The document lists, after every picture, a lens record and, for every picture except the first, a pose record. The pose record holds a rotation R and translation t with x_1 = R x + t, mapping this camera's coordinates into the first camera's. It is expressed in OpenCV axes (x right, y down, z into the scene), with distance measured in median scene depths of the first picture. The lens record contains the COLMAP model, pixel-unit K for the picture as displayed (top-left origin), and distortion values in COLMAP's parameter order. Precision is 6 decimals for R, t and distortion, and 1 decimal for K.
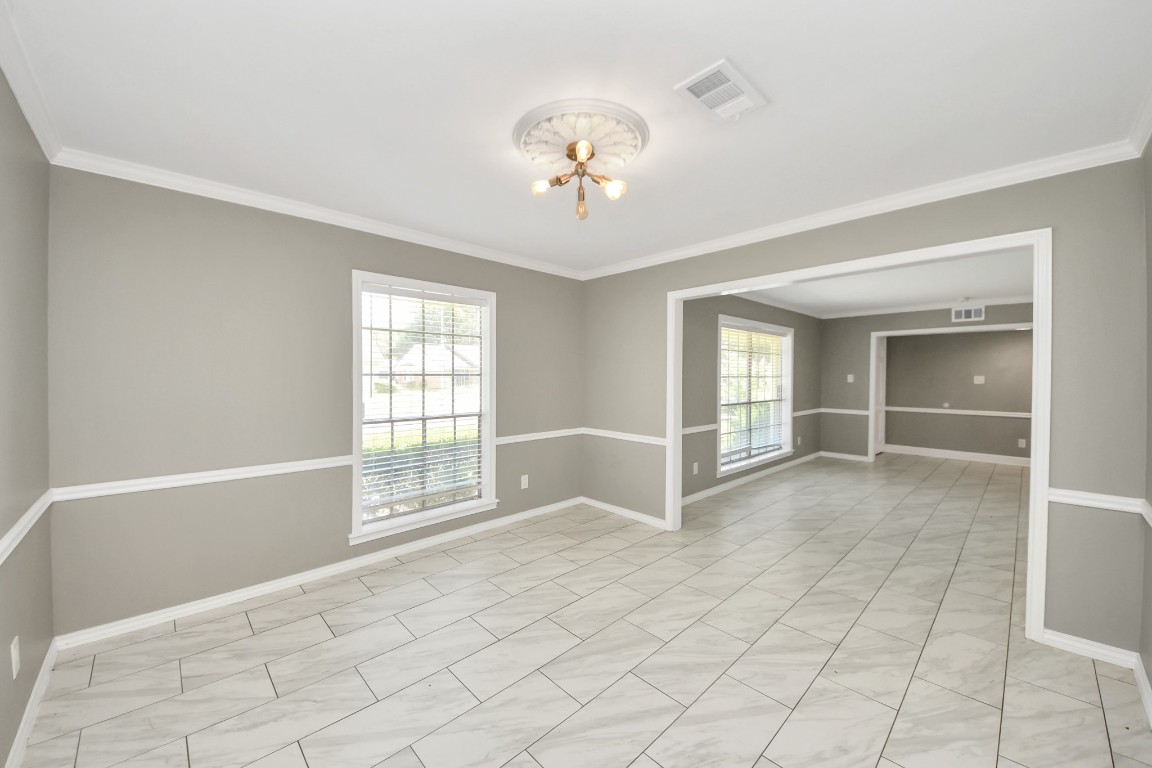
lens RADIAL K [[415.5, 0, 576.8], [0, 415.5, 380.9], [0, 0, 1]] dist [0.000600, -0.001654]
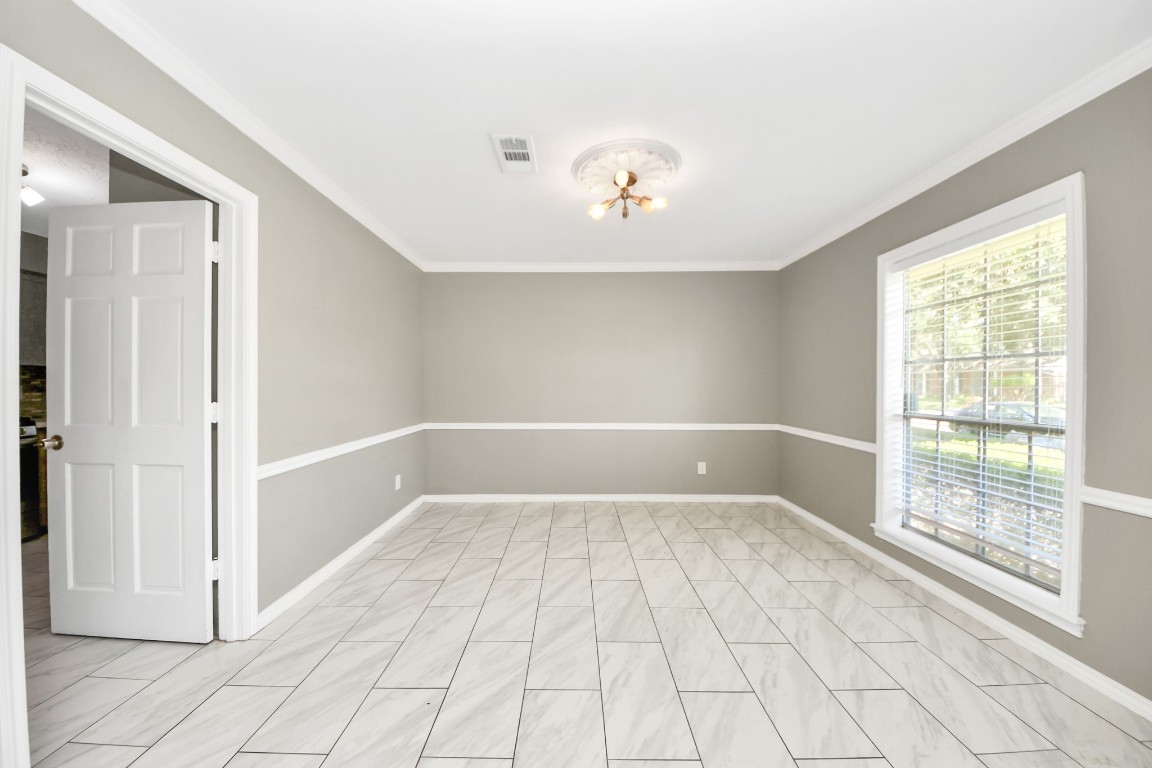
lens RADIAL K [[415.5, 0, 578.1], [0, 415.5, 385.7], [0, 0, 1]] dist [0.000600, -0.001654]
pose [[-0.687760, -0.004466, -0.725924, 0.803443], [-0.015129, 0.999852, 0.008182, 0.048620], [0.725780, 0.016610, -0.687726, 1.397883]]
